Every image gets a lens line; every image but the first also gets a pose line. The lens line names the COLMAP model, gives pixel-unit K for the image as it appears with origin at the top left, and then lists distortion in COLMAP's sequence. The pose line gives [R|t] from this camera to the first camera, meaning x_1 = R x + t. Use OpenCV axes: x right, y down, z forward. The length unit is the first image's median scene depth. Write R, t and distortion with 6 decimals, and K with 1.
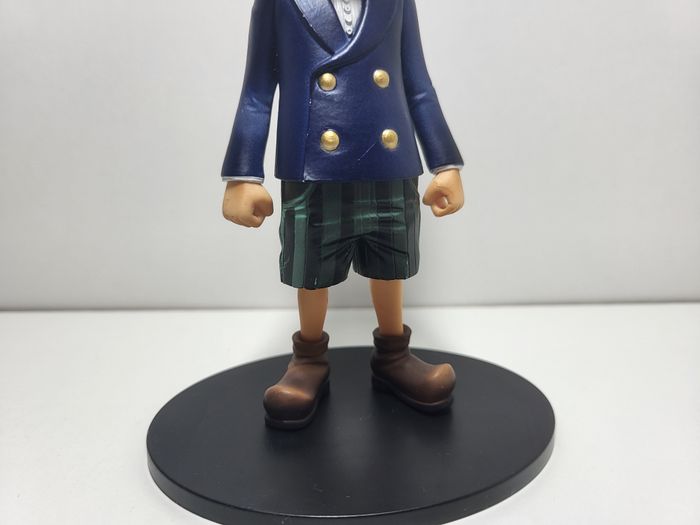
lens RADIAL K [[524.4, 0, 350.0], [0, 524.4, 262.5], [0, 0, 1]] dist [-0.058447, -0.000938]
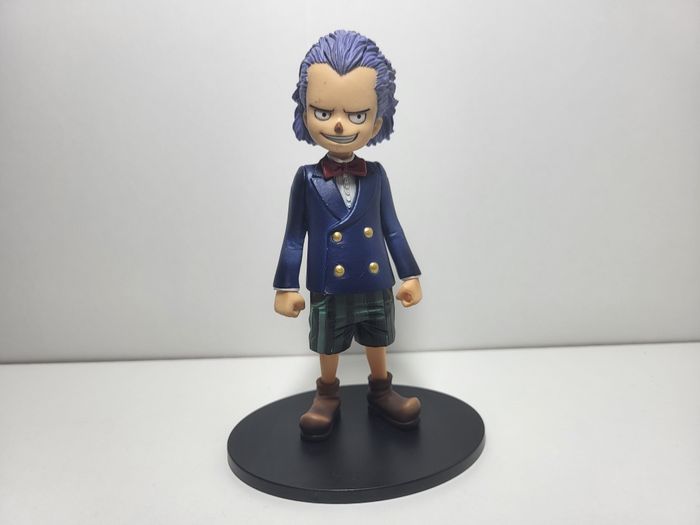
lens RADIAL K [[524.4, 0, 350.0], [0, 524.4, 262.5], [0, 0, 1]] dist [-0.058447, -0.000938]
pose [[0.999809, -0.019182, -0.003867, 0.004076], [0.019018, 0.999075, -0.038557, -0.176305], [0.004603, 0.038476, 0.999249, -0.668168]]
